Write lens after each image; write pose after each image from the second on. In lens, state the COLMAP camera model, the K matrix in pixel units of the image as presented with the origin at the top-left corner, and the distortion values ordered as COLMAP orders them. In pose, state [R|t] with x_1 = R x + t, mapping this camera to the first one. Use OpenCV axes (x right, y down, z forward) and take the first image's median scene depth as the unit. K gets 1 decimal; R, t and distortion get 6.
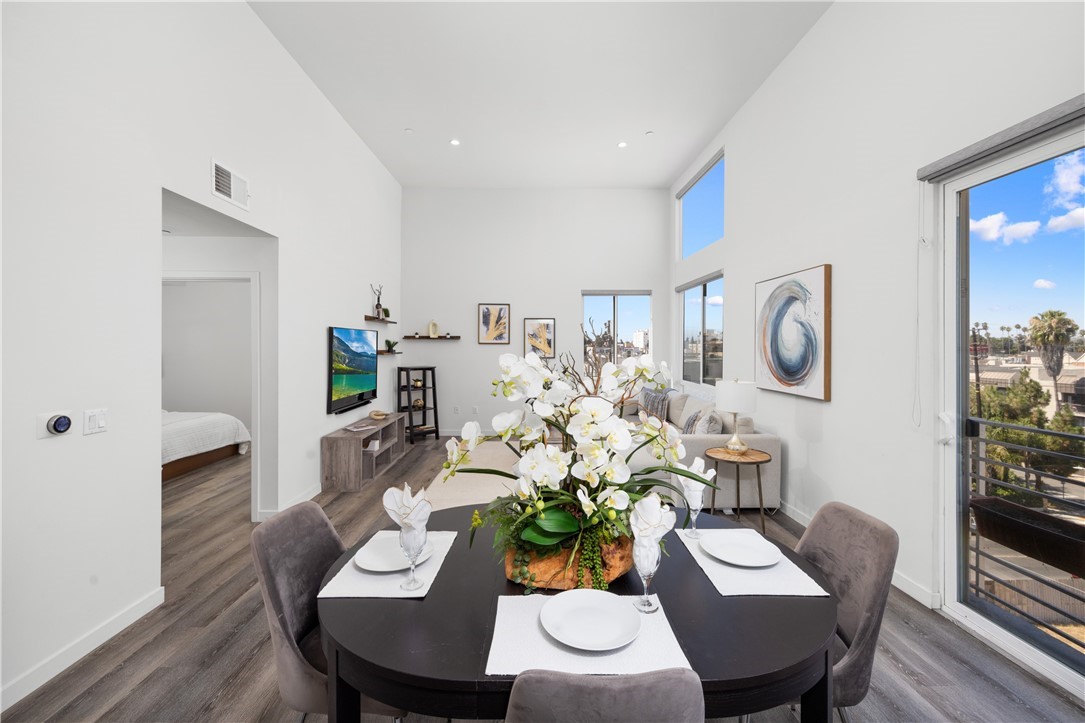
lens RADIAL K [[444.0, 0, 544.4], [0, 444.0, 354.0], [0, 0, 1]] dist [0.006752, -0.000230]
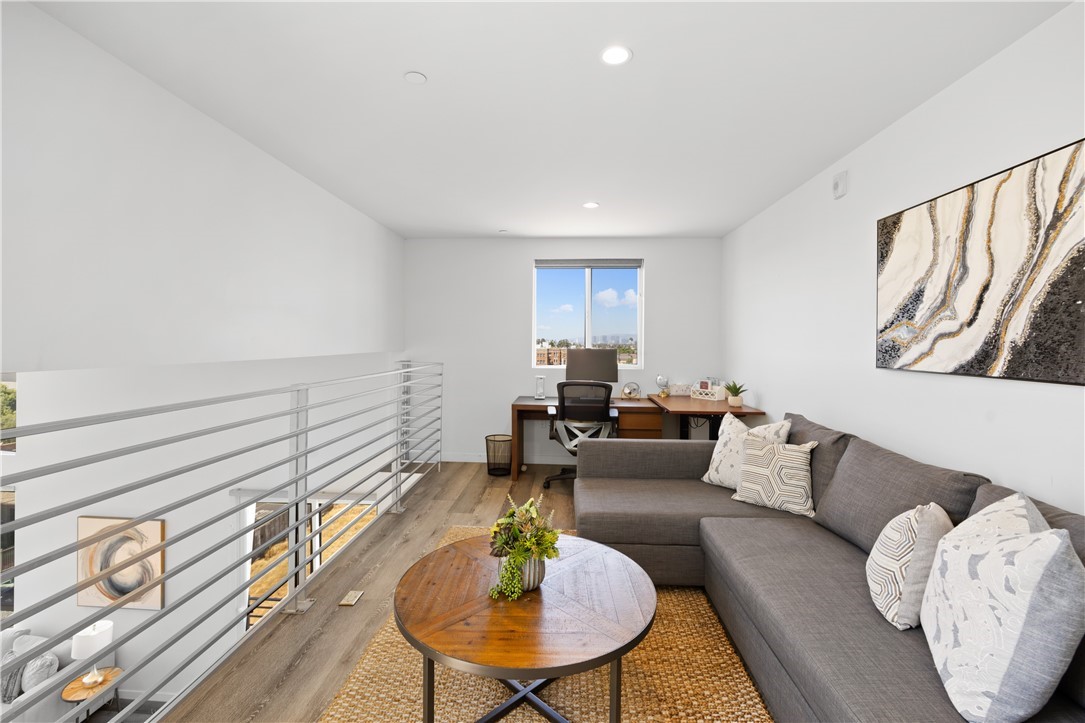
lens RADIAL K [[468.8, 0, 542.1], [0, 468.8, 345.3], [0, 0, 1]] dist [-0.015241, 0.000196]
pose [[0.069613, -0.001113, 0.997573, -0.464380], [0.007126, 0.999974, 0.000618, -0.432488], [-0.997549, 0.007066, 0.069619, -0.221393]]
